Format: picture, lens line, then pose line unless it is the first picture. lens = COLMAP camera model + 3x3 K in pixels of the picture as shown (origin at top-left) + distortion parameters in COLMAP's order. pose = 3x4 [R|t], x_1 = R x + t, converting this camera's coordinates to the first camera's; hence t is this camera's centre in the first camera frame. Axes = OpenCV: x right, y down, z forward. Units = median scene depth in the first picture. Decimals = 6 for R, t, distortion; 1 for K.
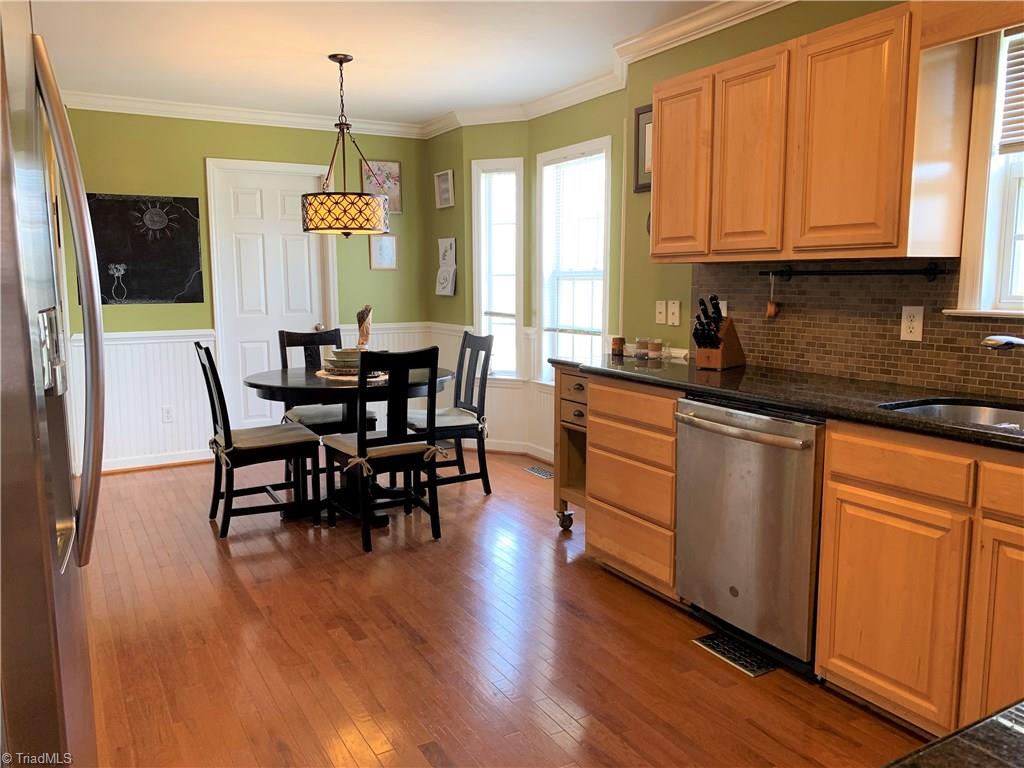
lens RADIAL K [[777.0, 0, 512.0], [0, 777.0, 384.0], [0, 0, 1]] dist [0.047791, -0.125516]
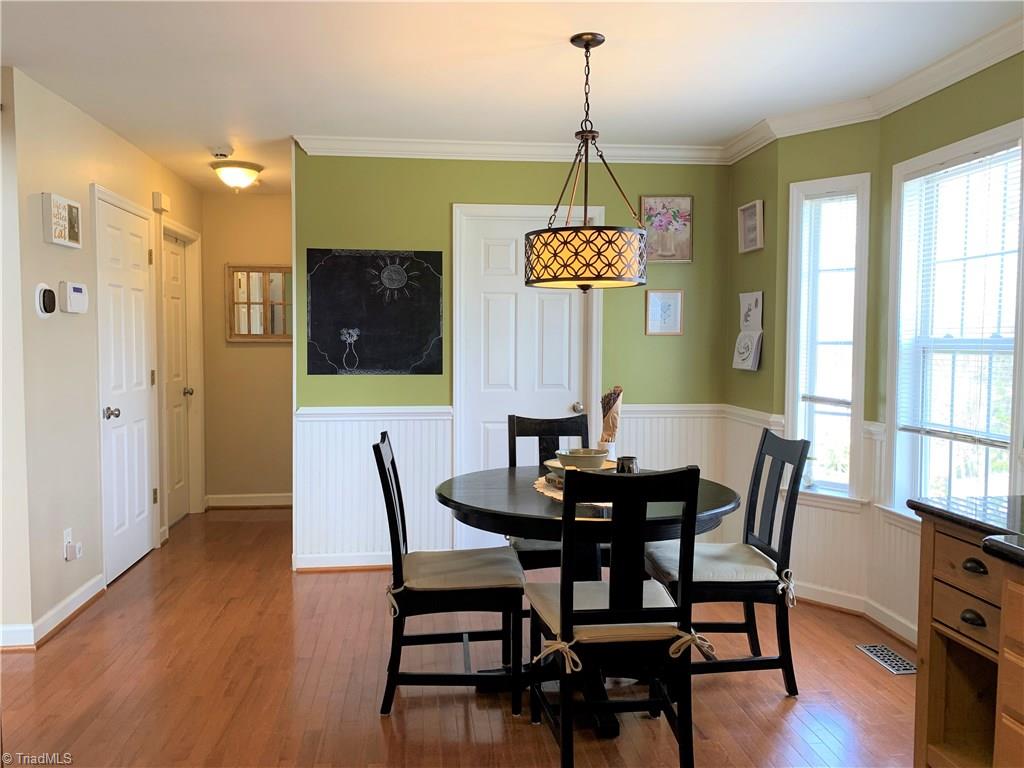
lens RADIAL K [[788.7, 0, 502.7], [0, 788.7, 379.8], [0, 0, 1]] dist [0.094026, -0.136428]
pose [[0.914622, 0.025458, -0.403507, 0.008095], [-0.059179, 0.995696, -0.071320, -0.045175], [0.399955, 0.089110, 0.912193, 0.273443]]
